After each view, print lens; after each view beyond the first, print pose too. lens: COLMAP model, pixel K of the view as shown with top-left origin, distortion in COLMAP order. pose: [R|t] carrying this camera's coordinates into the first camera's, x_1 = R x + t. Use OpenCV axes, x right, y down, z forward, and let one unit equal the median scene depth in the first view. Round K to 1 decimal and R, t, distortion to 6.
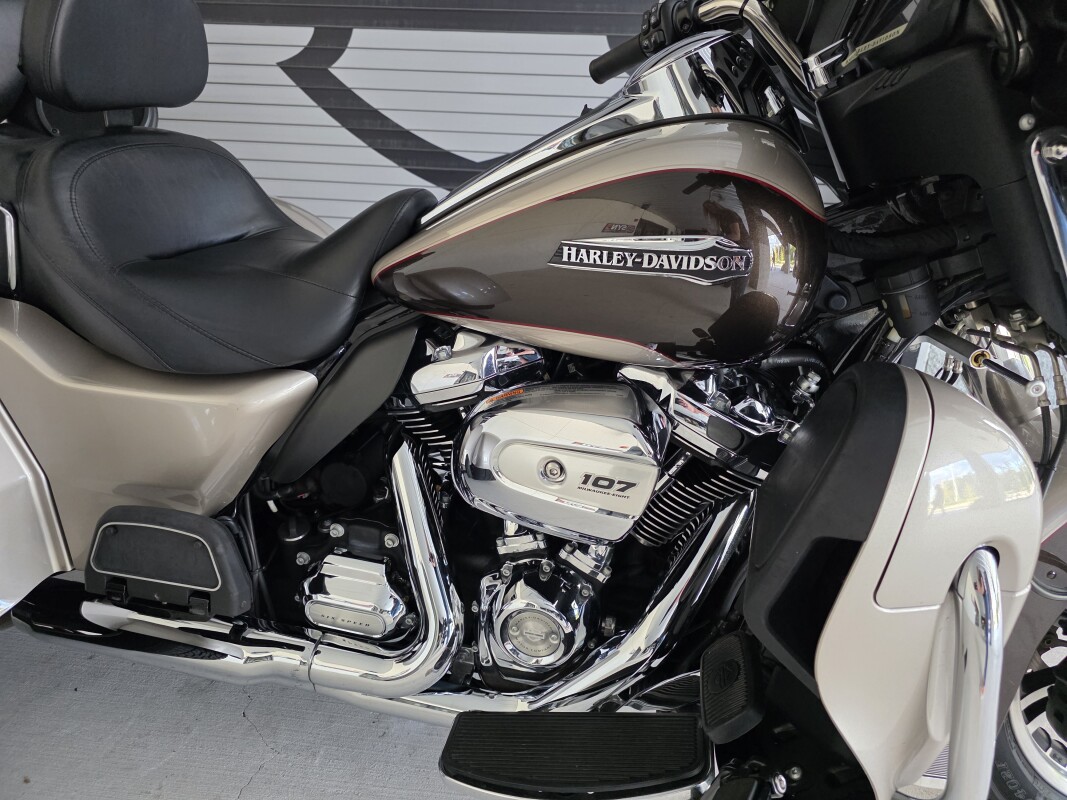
lens RADIAL K [[724.9, 0, 530.5], [0, 724.9, 407.3], [0, 0, 1]] dist [0.005087, 0.002760]
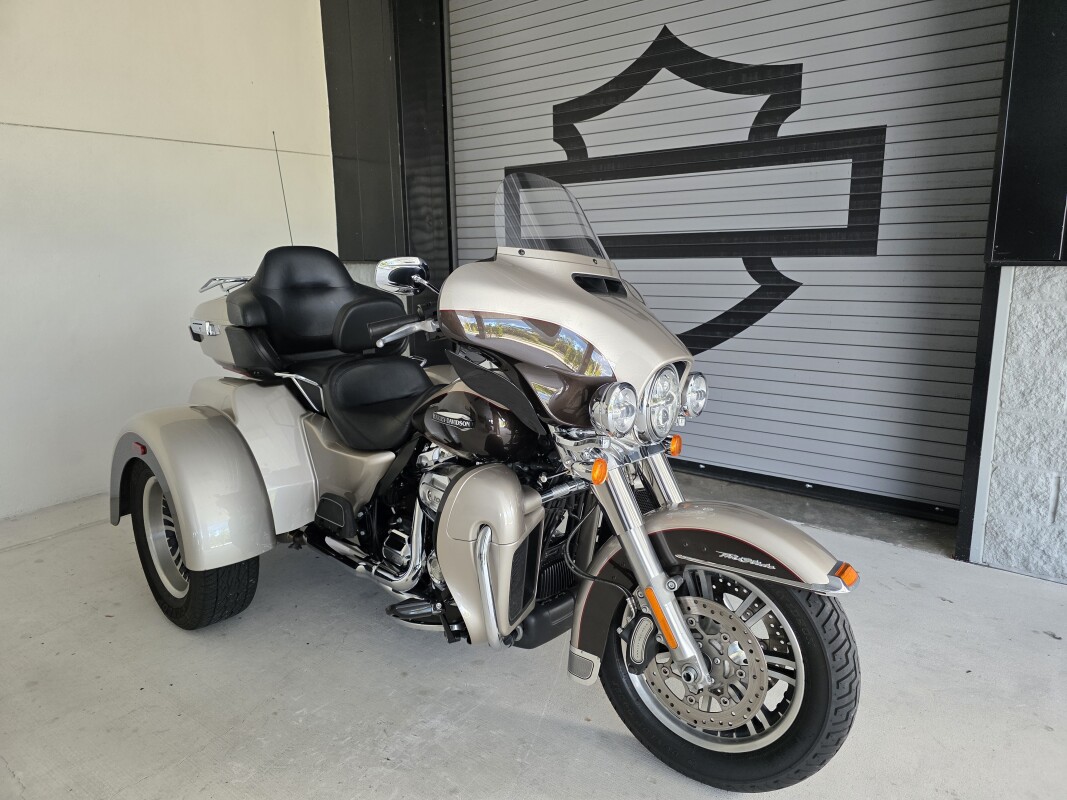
lens RADIAL K [[709.6, 0, 533.3], [0, 709.6, 391.7], [0, 0, 1]] dist [0.017324, 0.000727]
pose [[0.846476, 0.052520, -0.529831, 1.412288], [-0.152795, 0.977227, -0.147242, 0.035757], [0.510032, 0.205593, 0.835224, -0.880725]]
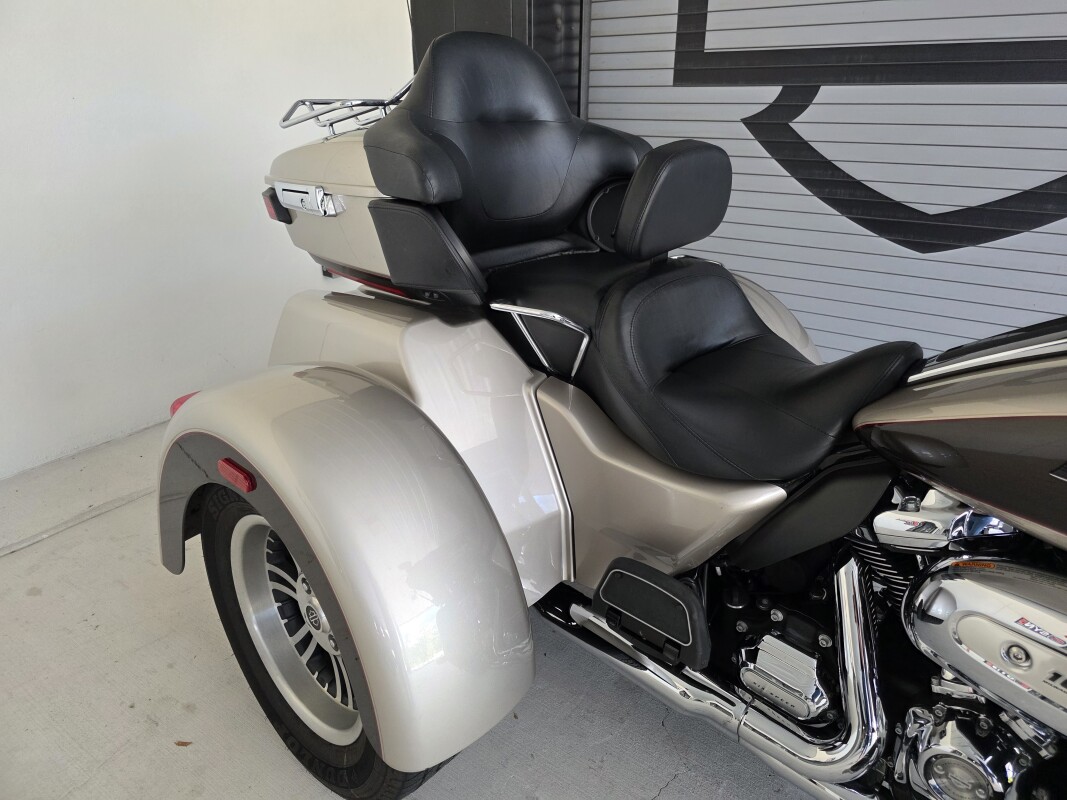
lens RADIAL K [[709.6, 0, 533.3], [0, 709.6, 391.7], [0, 0, 1]] dist [0.017324, 0.000727]
pose [[0.860901, 0.160993, -0.482628, -0.110251], [-0.165099, 0.985680, 0.034300, -0.174816], [0.481239, 0.050153, 0.875153, -0.247325]]
